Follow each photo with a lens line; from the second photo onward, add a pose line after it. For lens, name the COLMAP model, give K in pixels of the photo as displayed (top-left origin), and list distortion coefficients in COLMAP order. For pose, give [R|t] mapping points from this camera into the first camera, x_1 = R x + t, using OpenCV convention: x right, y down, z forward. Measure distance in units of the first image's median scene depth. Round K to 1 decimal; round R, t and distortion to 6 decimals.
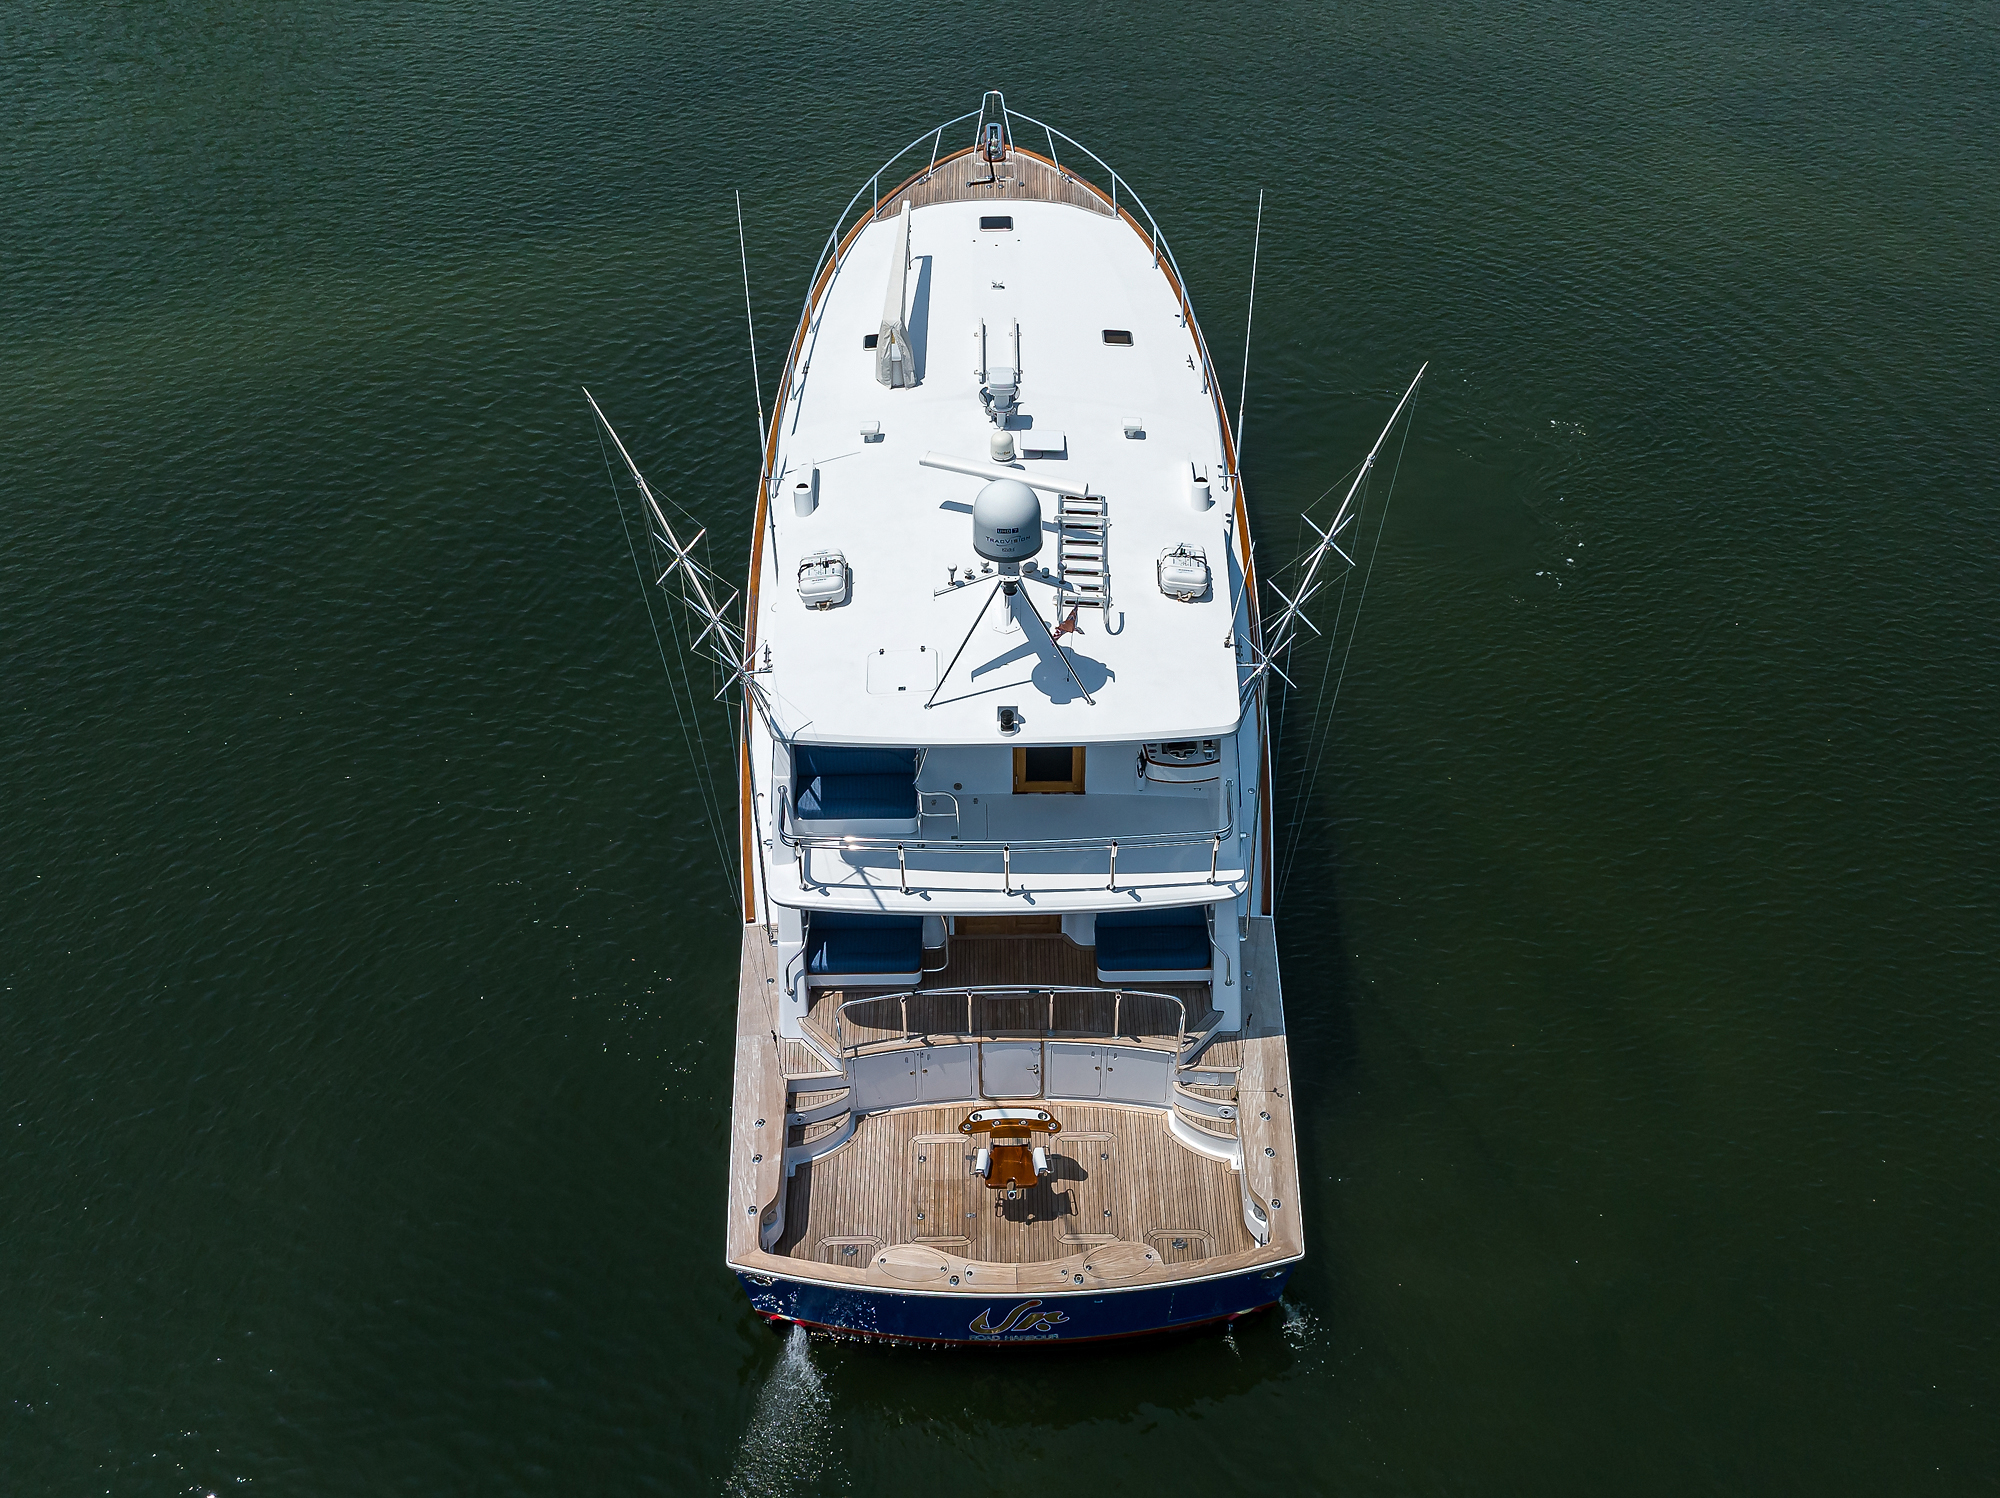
lens RADIAL K [[2011.2, 0, 1020.5], [0, 2011.2, 858.4], [0, 0, 1]] dist [-0.039023, 0.000000]
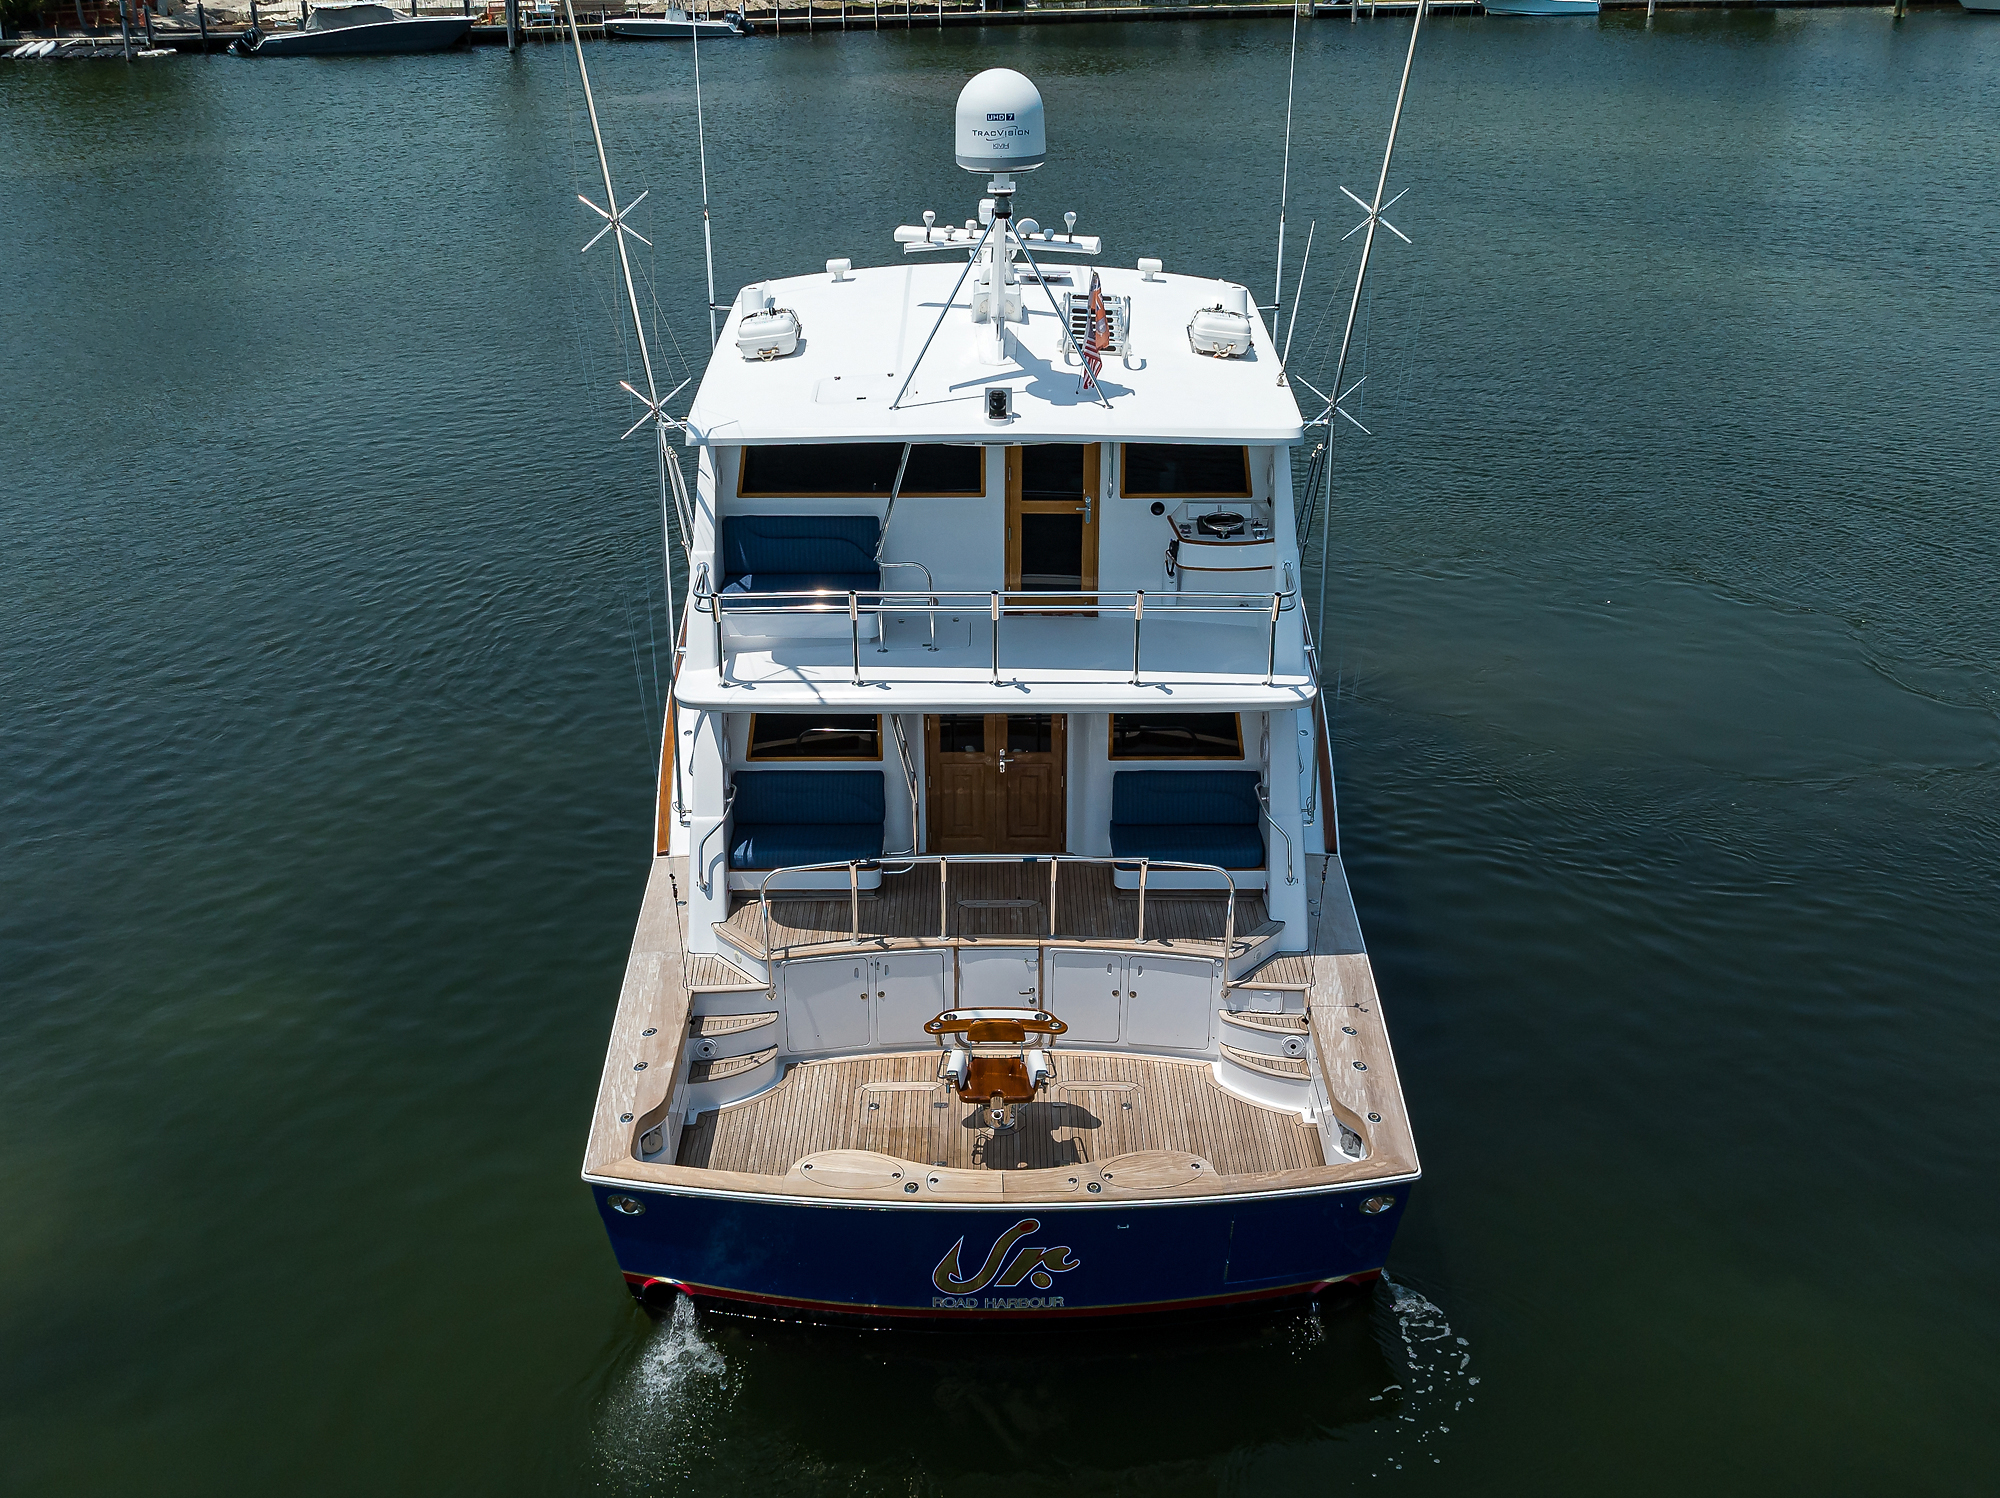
lens RADIAL K [[2011.2, 0, 989.6], [0, 2011.2, 761.8], [0, 0, 1]] dist [-0.039023, 0.000000]
pose [[0.999876, 0.007347, -0.013950, 0.002017], [-0.011239, 0.952653, -0.303852, 0.258589], [0.011057, 0.303971, 0.952617, 0.285358]]
